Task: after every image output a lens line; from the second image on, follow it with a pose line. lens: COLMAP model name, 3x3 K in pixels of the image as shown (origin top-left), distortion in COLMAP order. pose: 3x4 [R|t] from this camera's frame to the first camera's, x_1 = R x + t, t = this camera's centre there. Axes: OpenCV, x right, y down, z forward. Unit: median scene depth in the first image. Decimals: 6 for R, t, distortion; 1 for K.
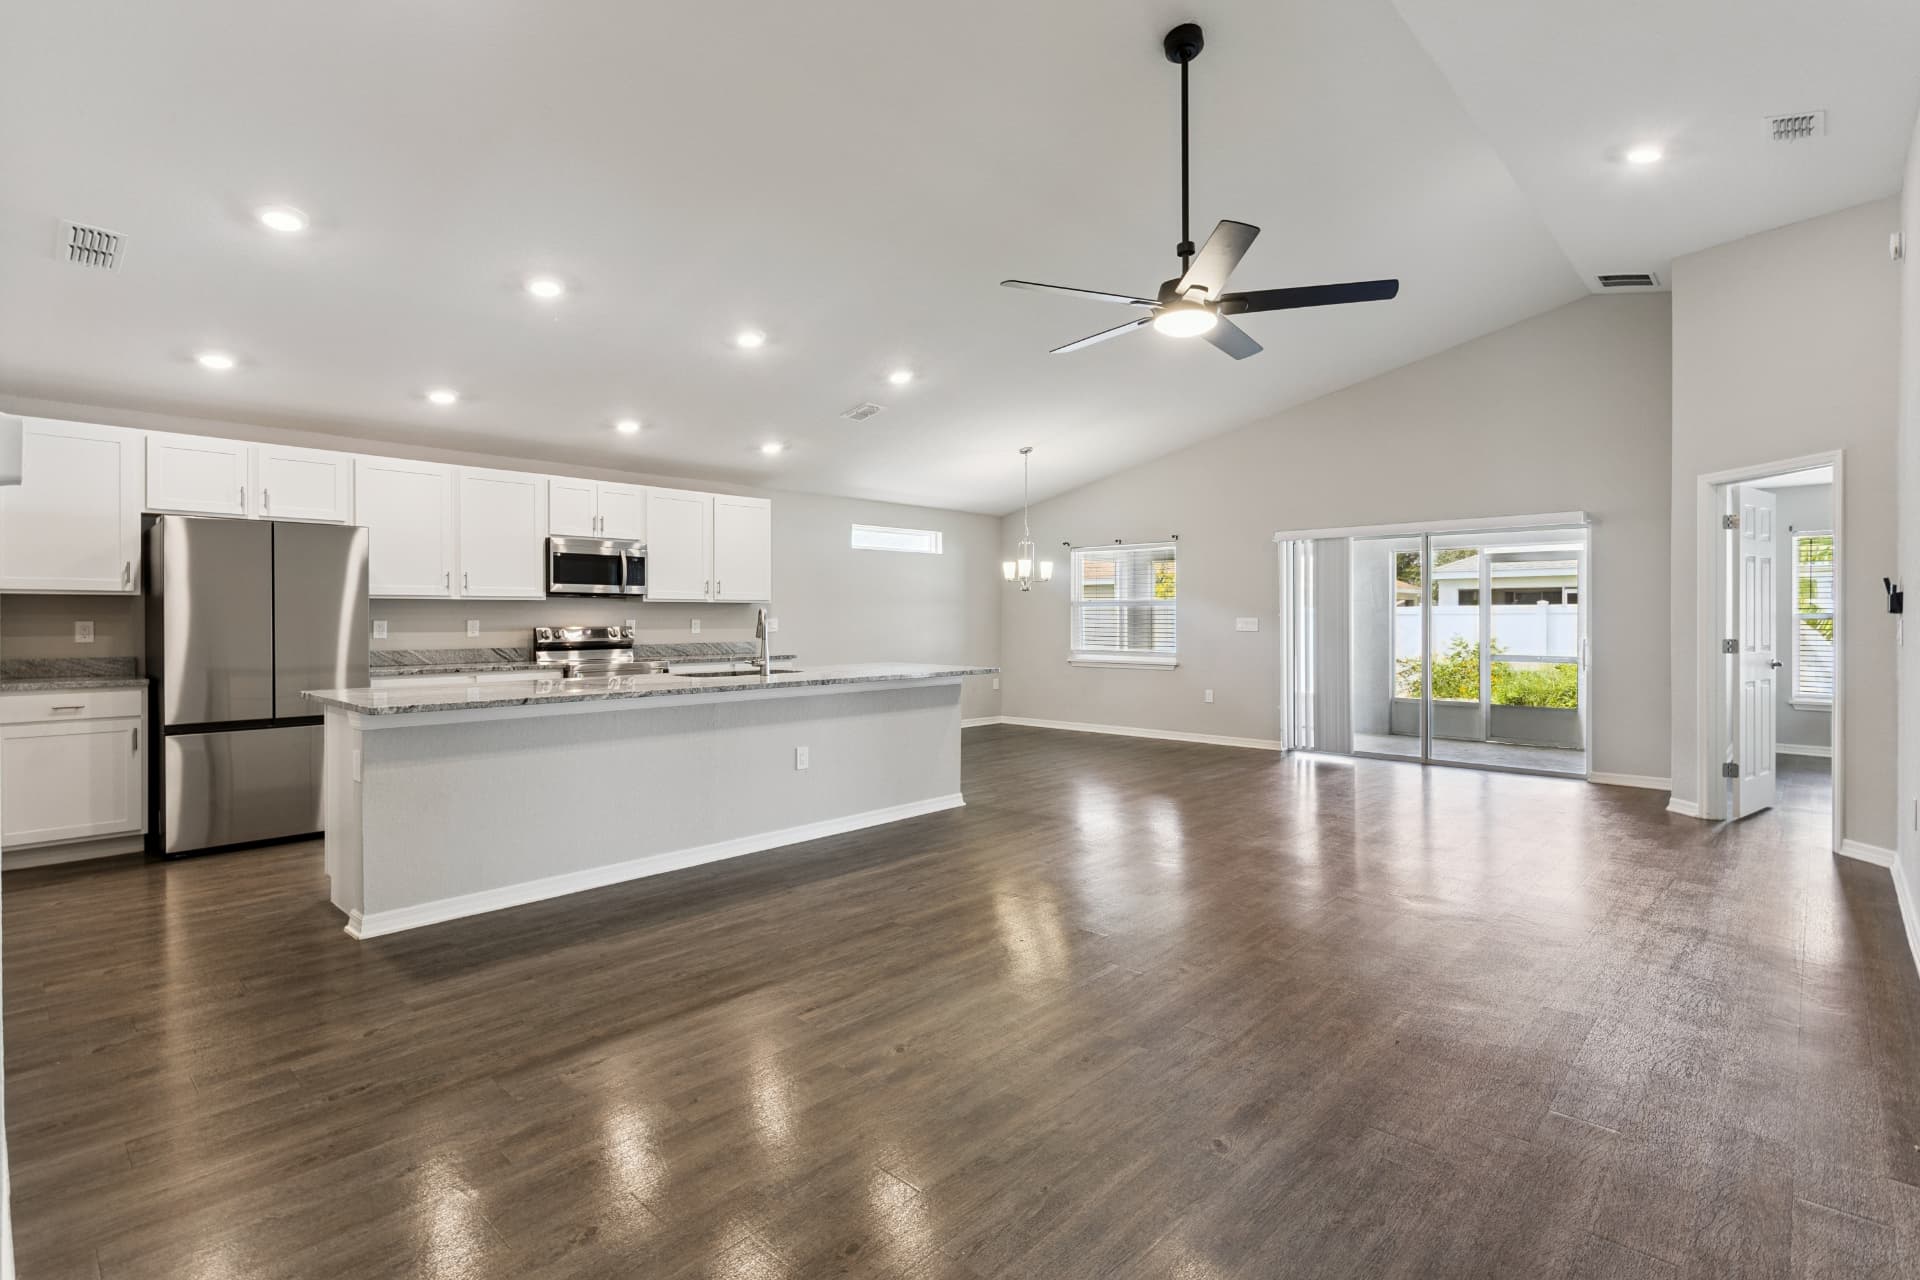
lens RADIAL K [[937.6, 0, 963.0], [0, 937.6, 609.0], [0, 0, 1]] dist [0.000912, 0.000163]
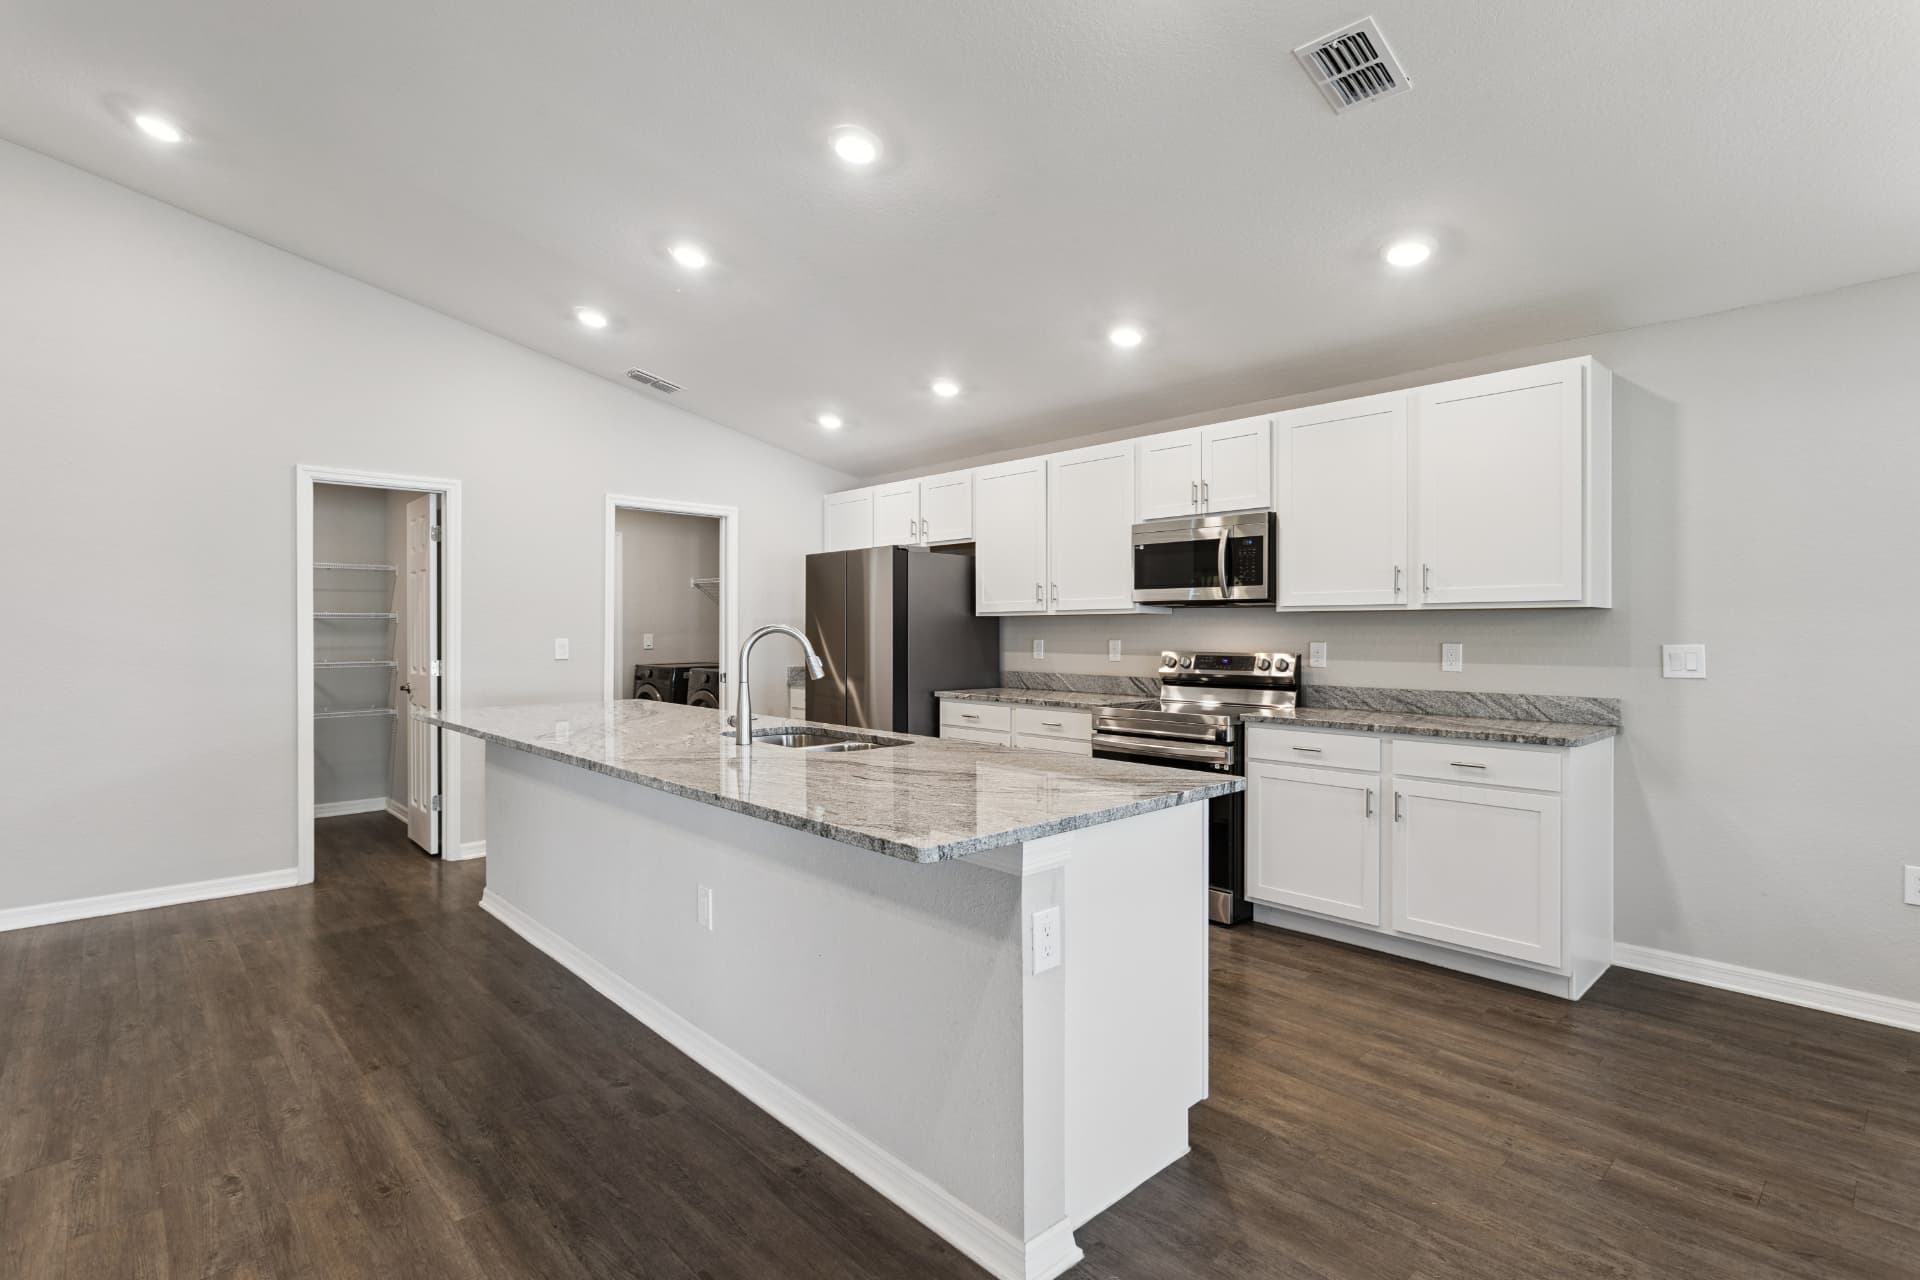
lens RADIAL K [[925.9, 0, 966.1], [0, 925.9, 629.1], [0, 0, 1]] dist [0.000999, 0.000318]
pose [[-0.073268, 0.001840, -0.997311, 0.269840], [0.008242, 0.999965, 0.001239, 0.000703], [0.997278, -0.008129, -0.073281, 0.927248]]
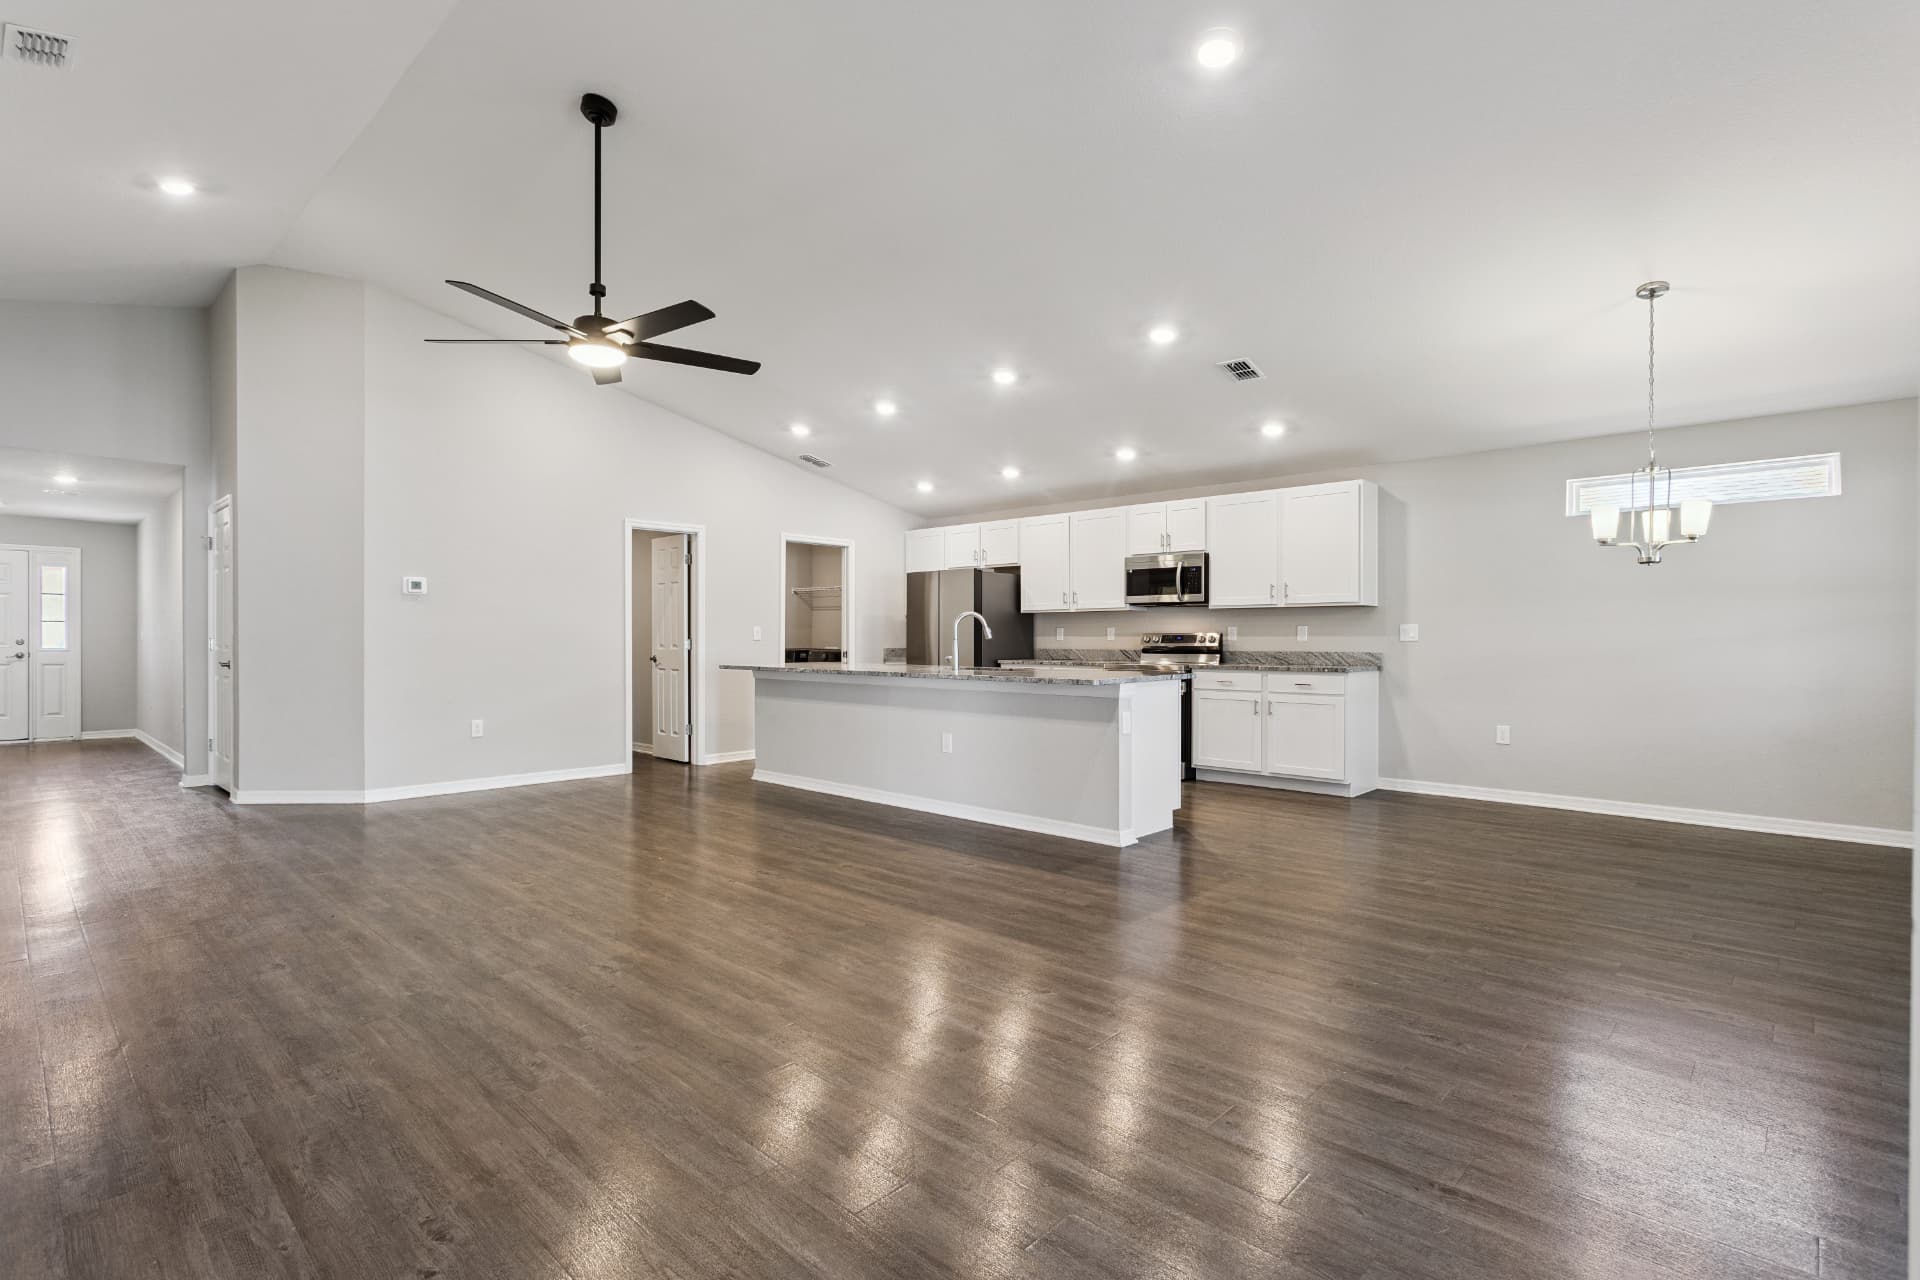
lens RADIAL K [[925.9, 0, 966.1], [0, 925.9, 629.1], [0, 0, 1]] dist [0.000999, 0.000318]
pose [[-0.006528, -0.006744, -0.999956, 0.748817], [0.007243, 0.999951, -0.006791, 0.021560], [0.999952, -0.007287, -0.006479, 0.805162]]
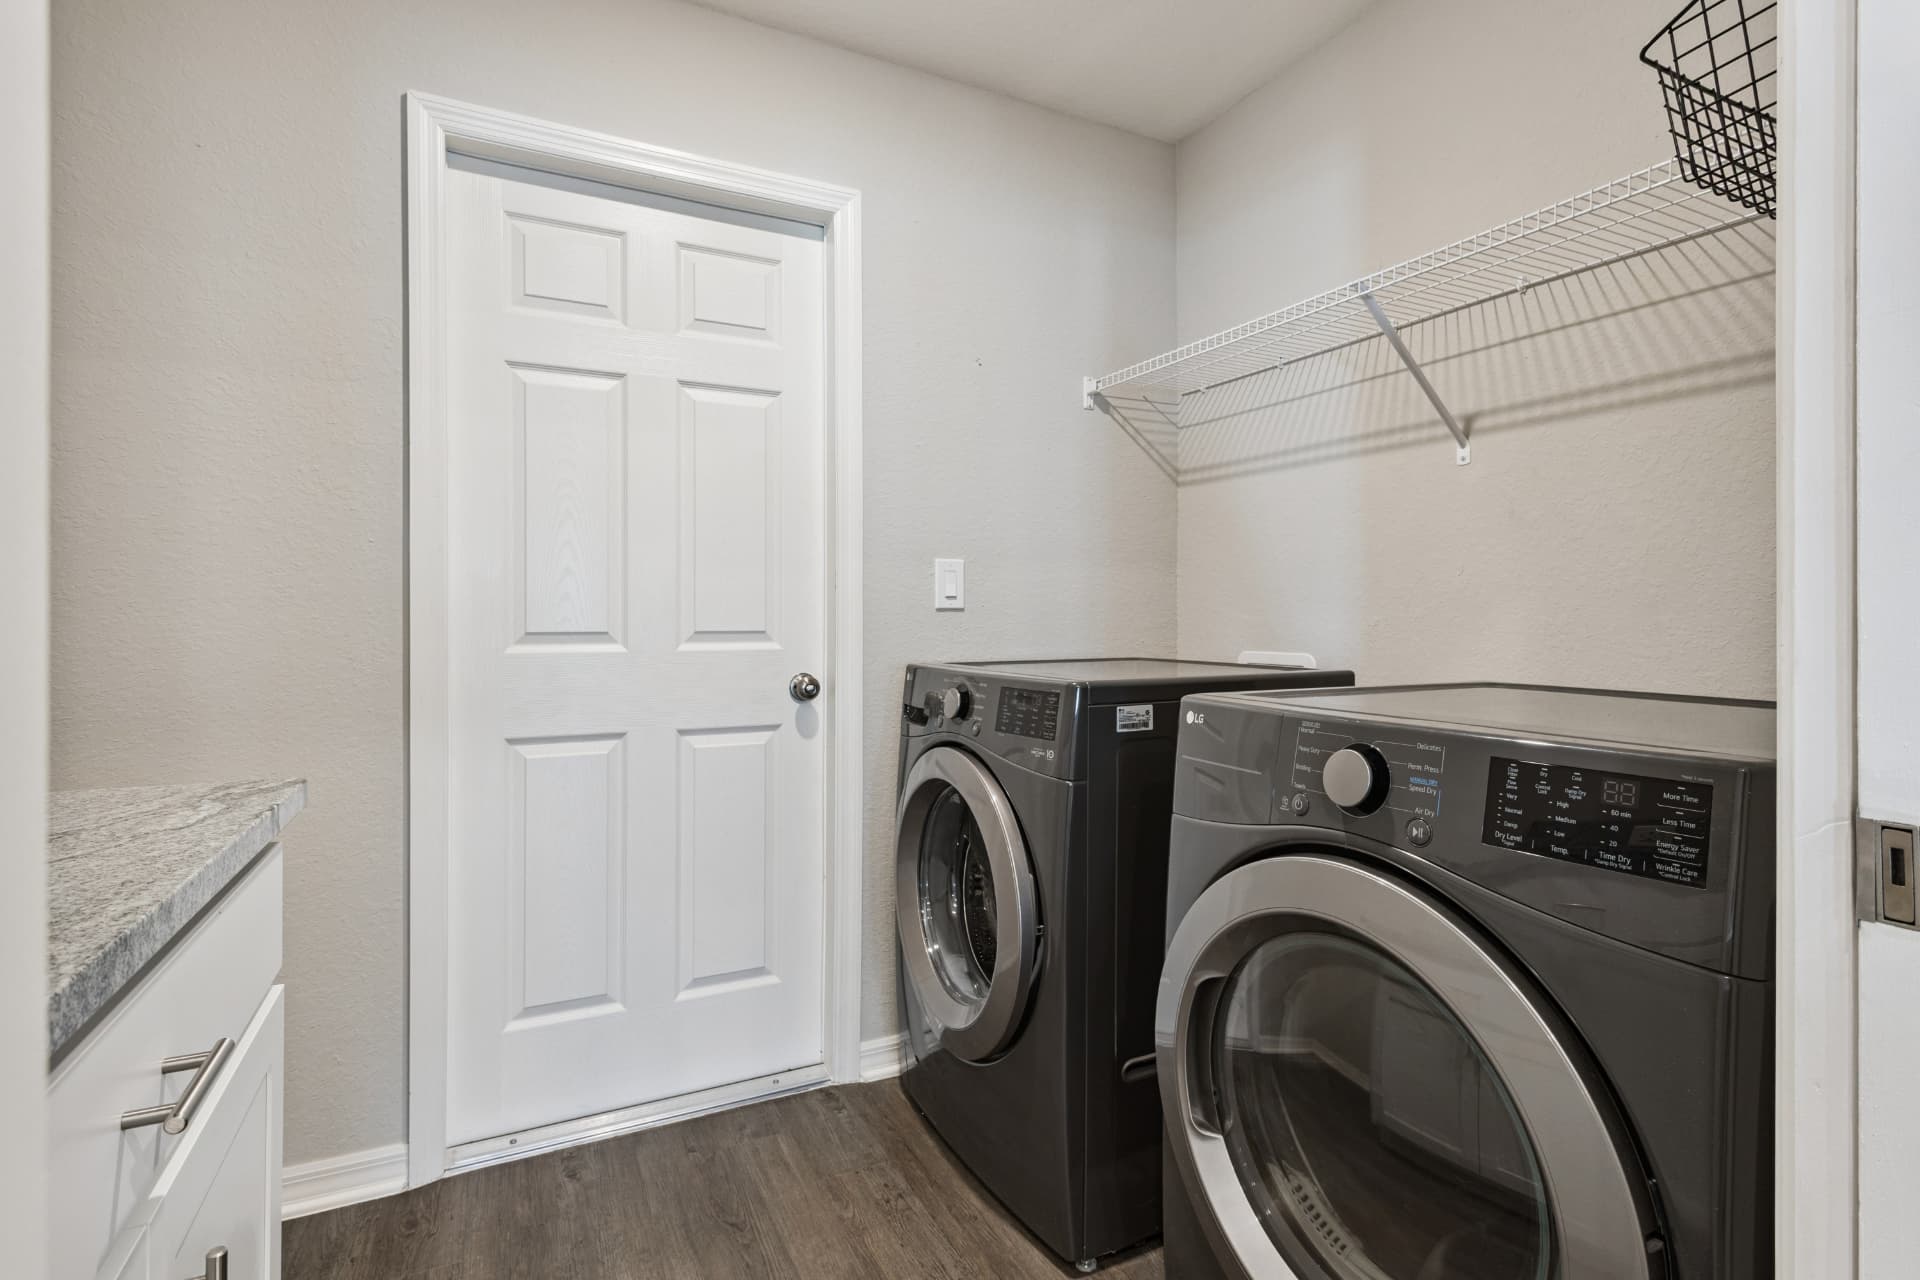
lens RADIAL K [[937.6, 0, 963.0], [0, 937.6, 609.0], [0, 0, 1]] dist [0.000912, 0.000163]
pose [[-0.351956, -0.003732, -0.936009, -0.548366], [0.004584, 0.999973, -0.005710, 0.025881], [0.936005, -0.006300, -0.351929, 0.566390]]
